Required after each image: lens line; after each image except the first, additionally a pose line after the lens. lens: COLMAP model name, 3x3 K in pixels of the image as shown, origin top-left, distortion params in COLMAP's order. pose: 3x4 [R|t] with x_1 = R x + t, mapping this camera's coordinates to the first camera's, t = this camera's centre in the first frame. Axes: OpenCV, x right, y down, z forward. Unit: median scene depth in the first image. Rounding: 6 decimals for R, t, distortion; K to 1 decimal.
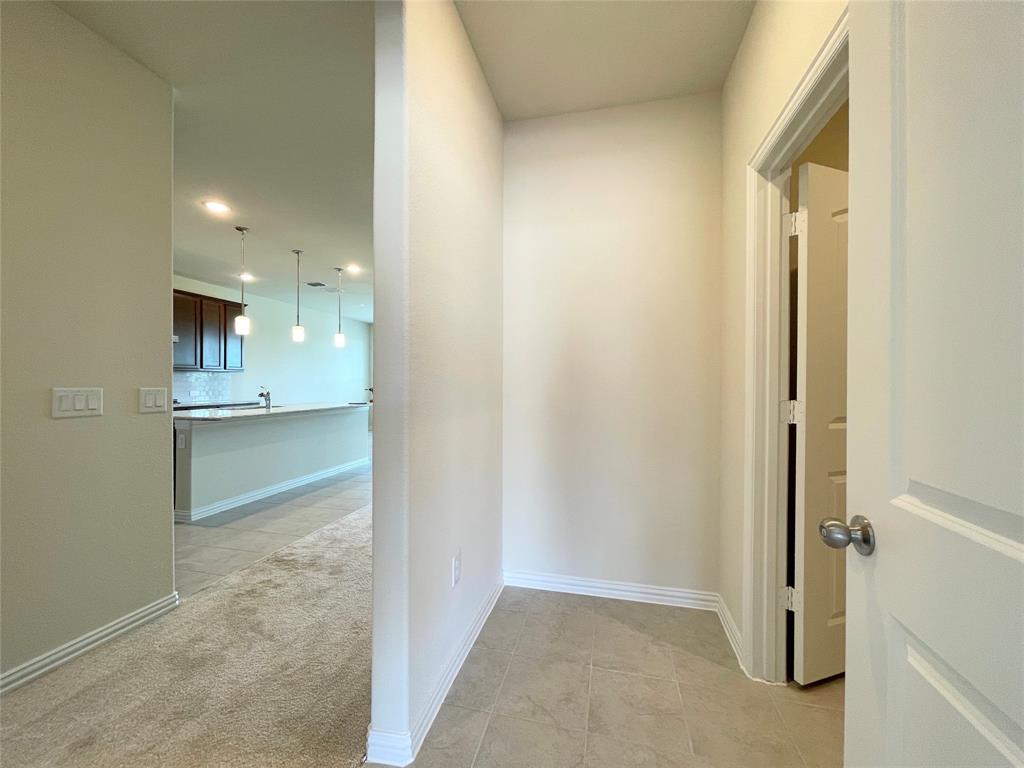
lens RADIAL K [[416.2, 0, 511.2], [0, 416.2, 382.2], [0, 0, 1]] dist [0.001936, 0.000120]
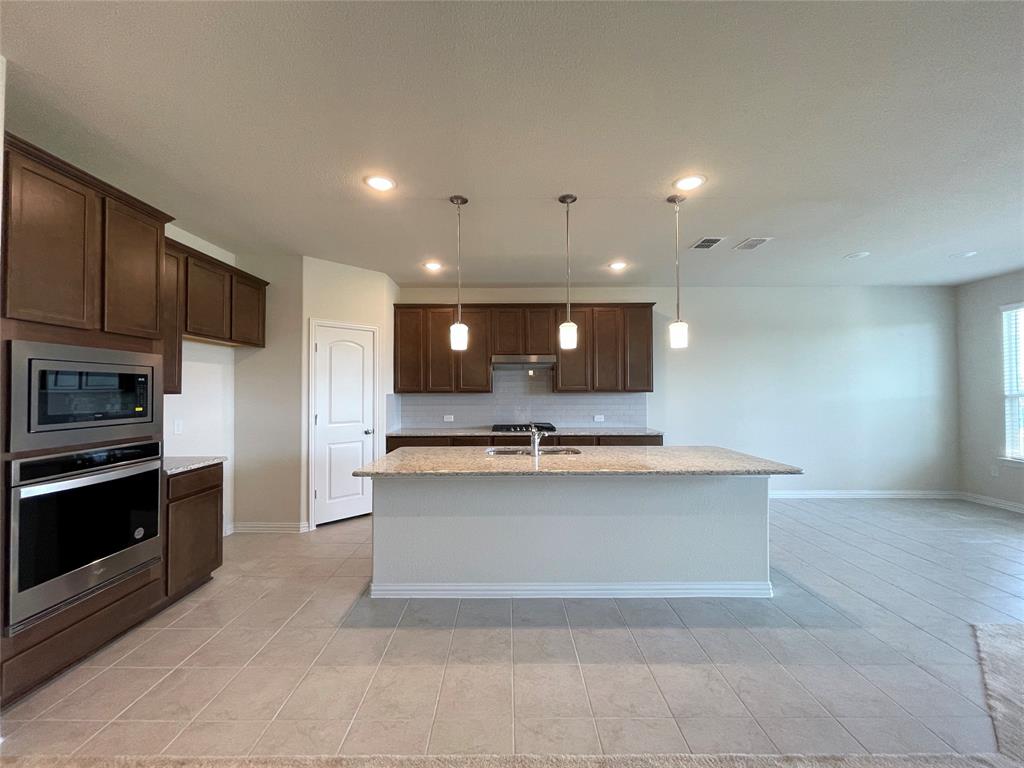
lens RADIAL K [[416.2, 0, 512.3], [0, 416.2, 380.1], [0, 0, 1]] dist [0.001936, 0.000120]
pose [[0.238502, -0.025805, -0.970799, 0.038026], [-0.001347, 0.999637, -0.026903, -0.033281], [0.971141, 0.007724, 0.238381, 0.735165]]
